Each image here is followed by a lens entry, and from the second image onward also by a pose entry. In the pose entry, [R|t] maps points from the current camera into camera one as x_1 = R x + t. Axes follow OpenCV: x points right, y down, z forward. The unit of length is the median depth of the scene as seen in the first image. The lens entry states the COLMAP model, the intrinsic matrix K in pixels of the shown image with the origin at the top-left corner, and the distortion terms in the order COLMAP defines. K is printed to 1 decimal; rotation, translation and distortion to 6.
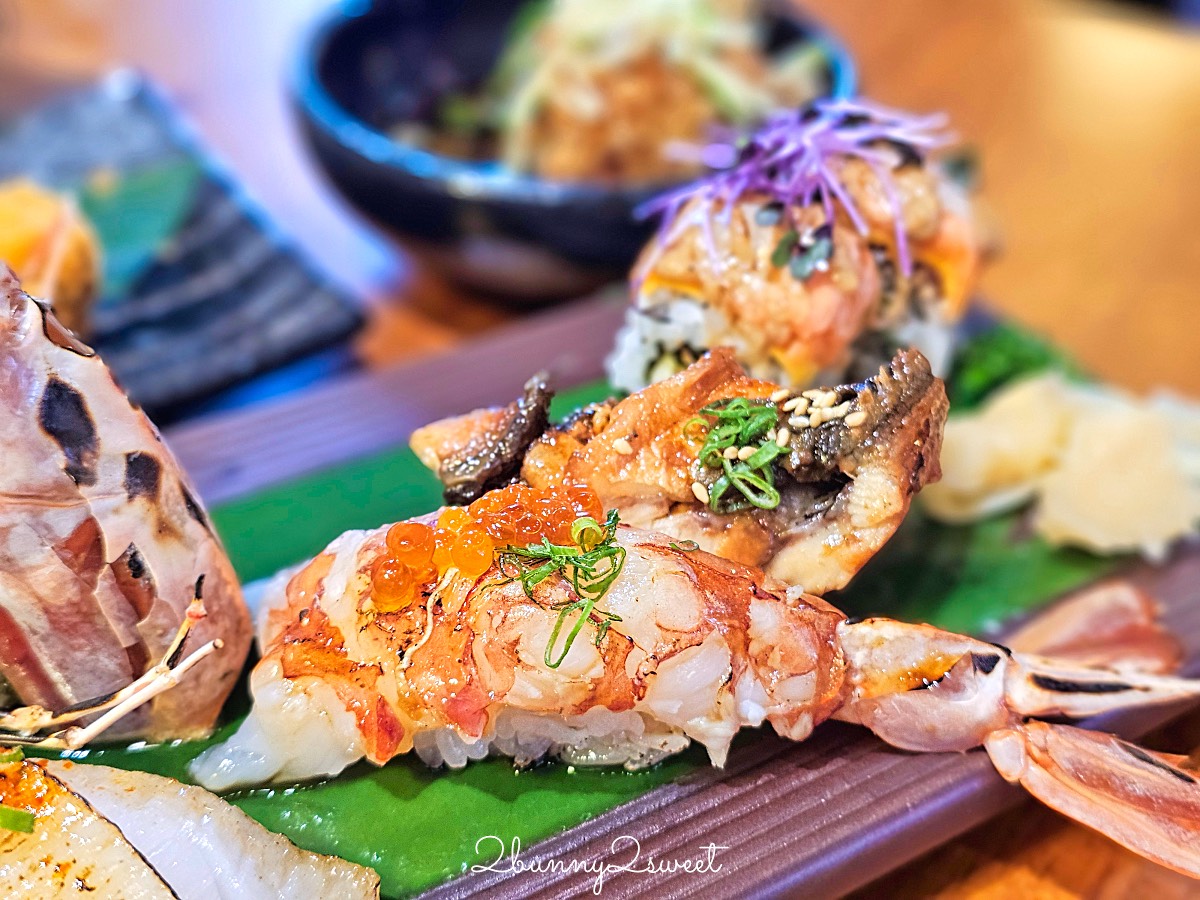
lens RADIAL K [[1675.6, 0, 597.0], [0, 1675.6, 442.8], [0, 0, 1]] dist [0.039697, 0.000000]
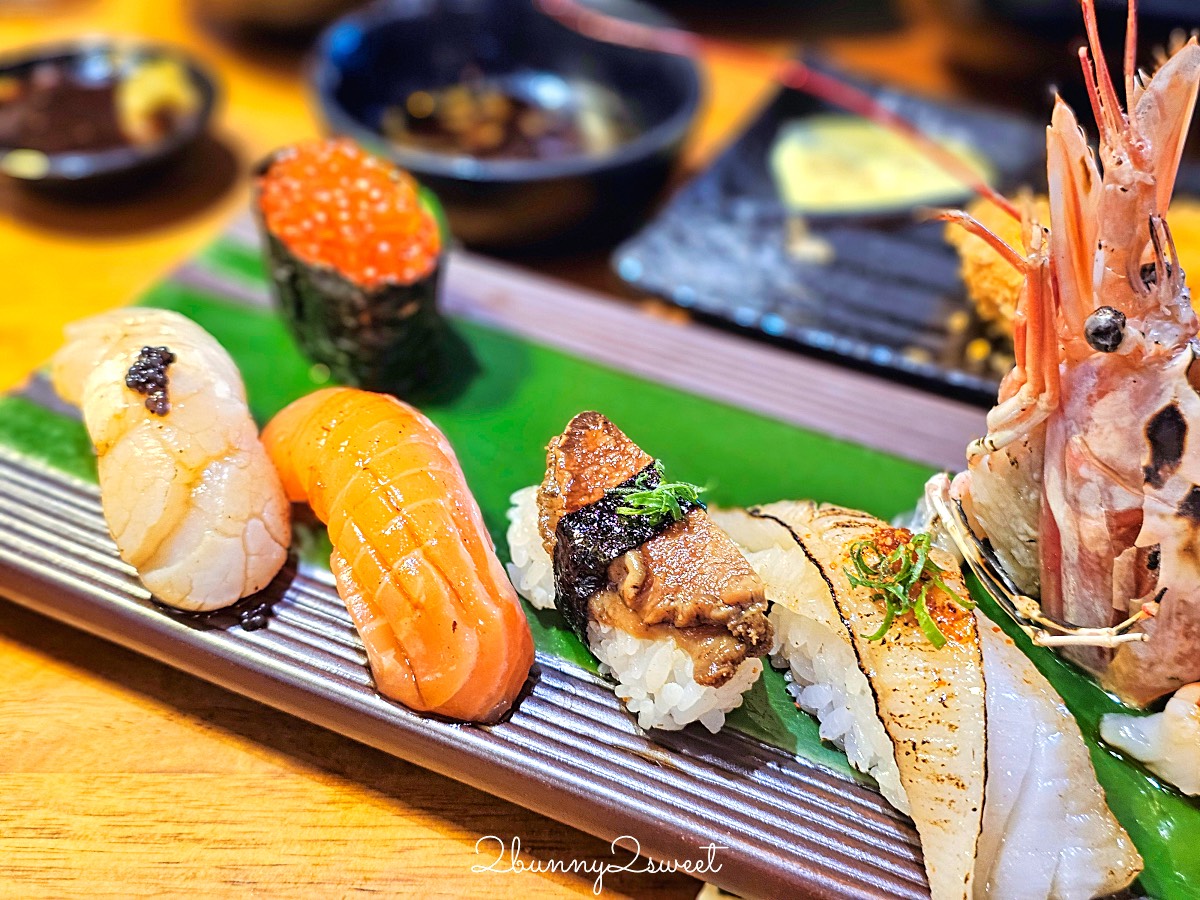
lens RADIAL K [[1675.6, 0, 602.1], [0, 1675.6, 431.4], [0, 0, 1]] dist [0.039697, 0.000000]
pose [[0.535131, 0.519727, -0.665972, 0.299801], [-0.512704, 0.826366, 0.232923, -0.090307], [0.671393, 0.216802, 0.708681, -0.213559]]
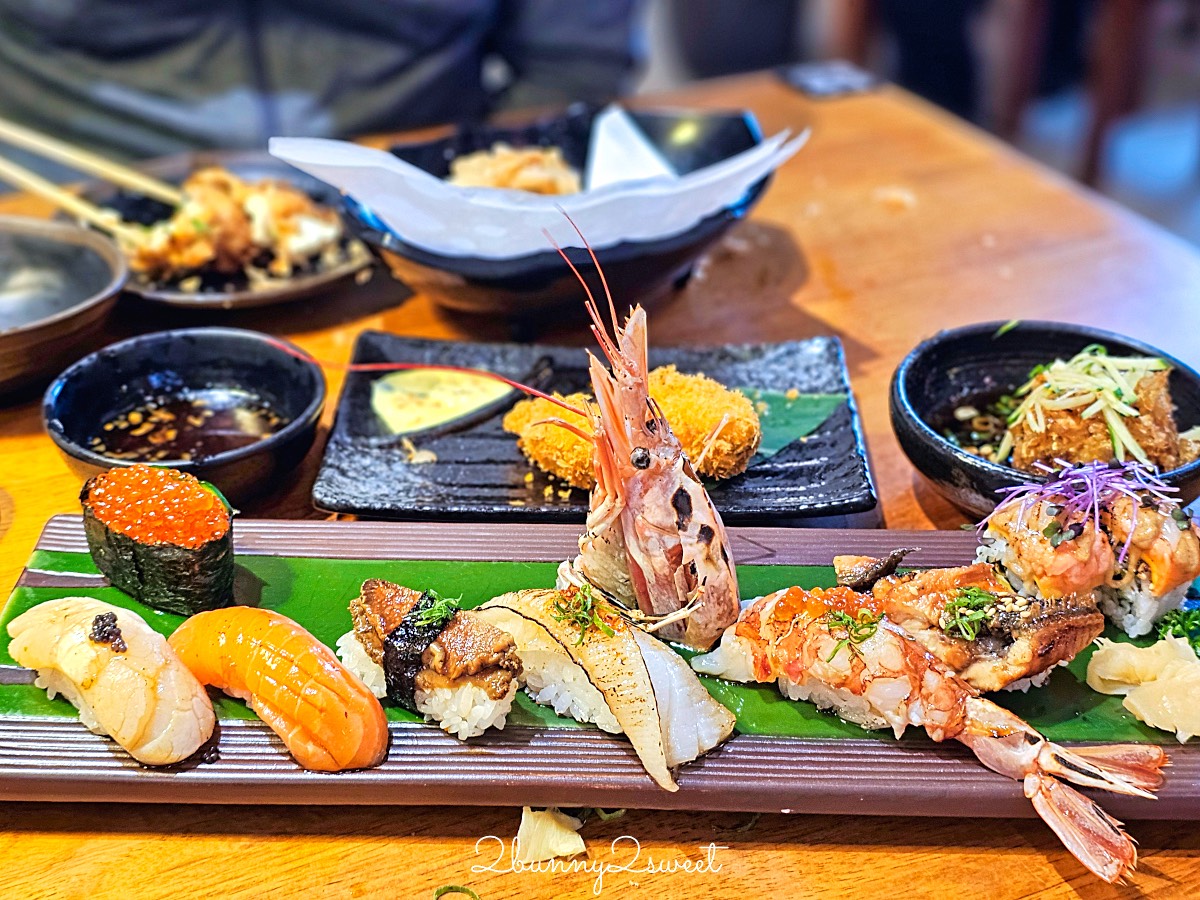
lens RADIAL K [[1675.6, 0, 599.1], [0, 1675.6, 445.3], [0, 0, 1]] dist [0.039697, 0.000000]
pose [[0.838821, 0.272584, -0.471251, 0.695445], [-0.308969, 0.951072, 0.000165, -0.055238], [0.448239, 0.145463, 0.881999, -1.210751]]
